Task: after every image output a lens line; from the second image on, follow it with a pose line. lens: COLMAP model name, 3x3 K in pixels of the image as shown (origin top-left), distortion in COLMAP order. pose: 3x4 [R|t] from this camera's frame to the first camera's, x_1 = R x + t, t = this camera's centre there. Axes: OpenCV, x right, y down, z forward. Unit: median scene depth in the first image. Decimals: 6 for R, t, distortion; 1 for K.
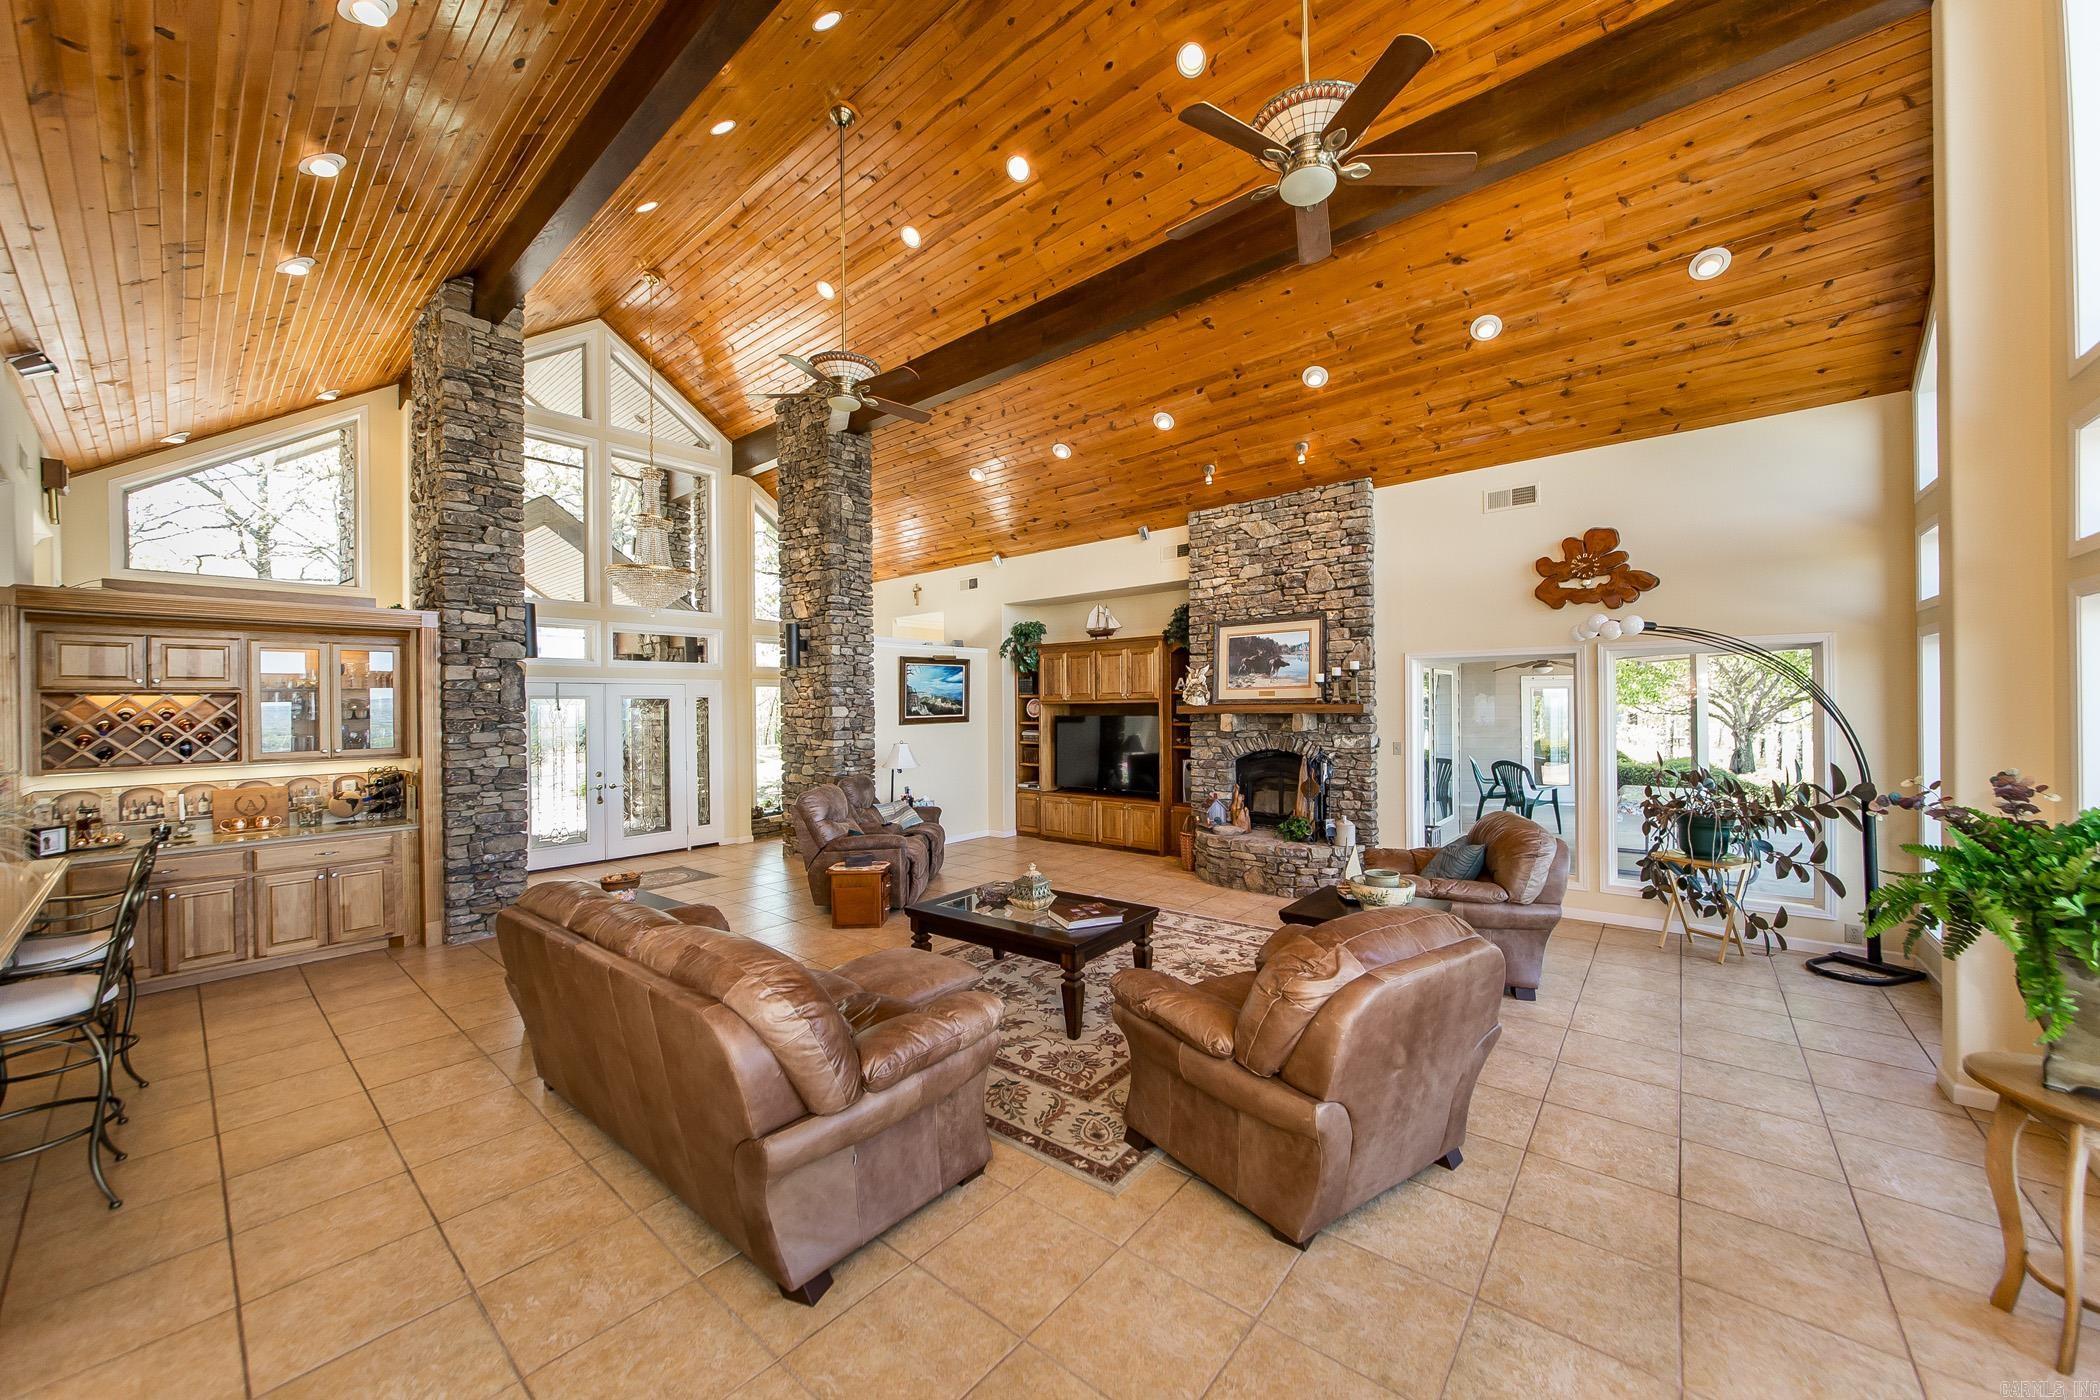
lens RADIAL K [[758.2, 0, 1045.7], [0, 758.2, 705.0], [0, 0, 1]] dist [-0.000592, -0.000108]
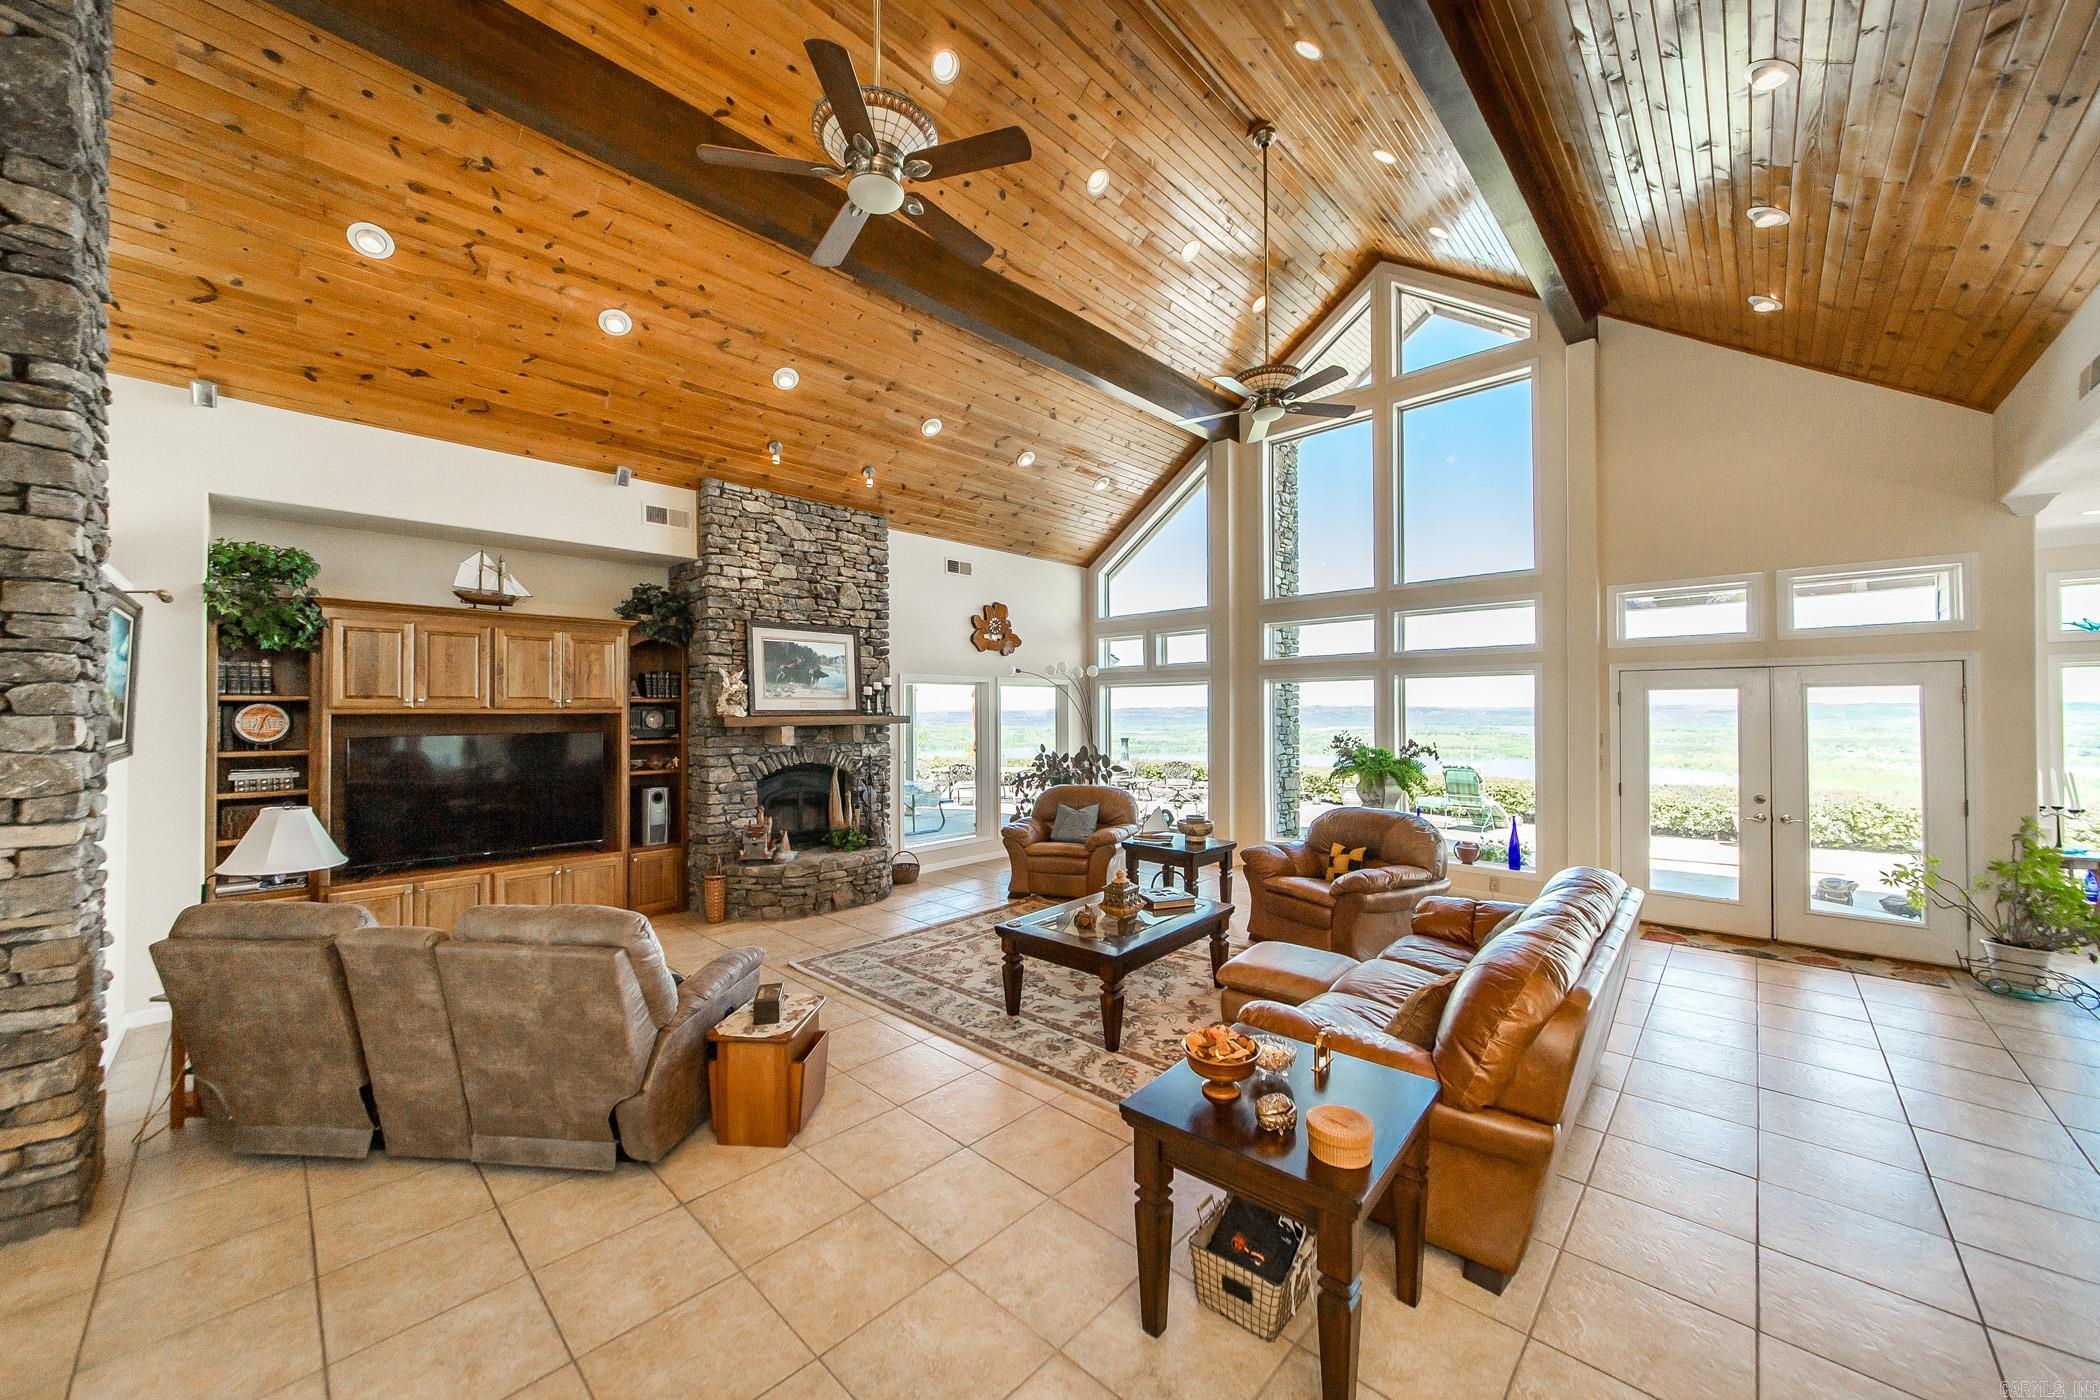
lens RADIAL K [[758.2, 0, 1046.1], [0, 758.2, 704.3], [0, 0, 1]] dist [-0.000592, -0.000108]
pose [[0.067434, 0.019279, 0.997537, -0.645169], [0.000447, 0.999813, -0.019354, 0.003358], [-0.997724, 0.001751, 0.067413, 0.642382]]
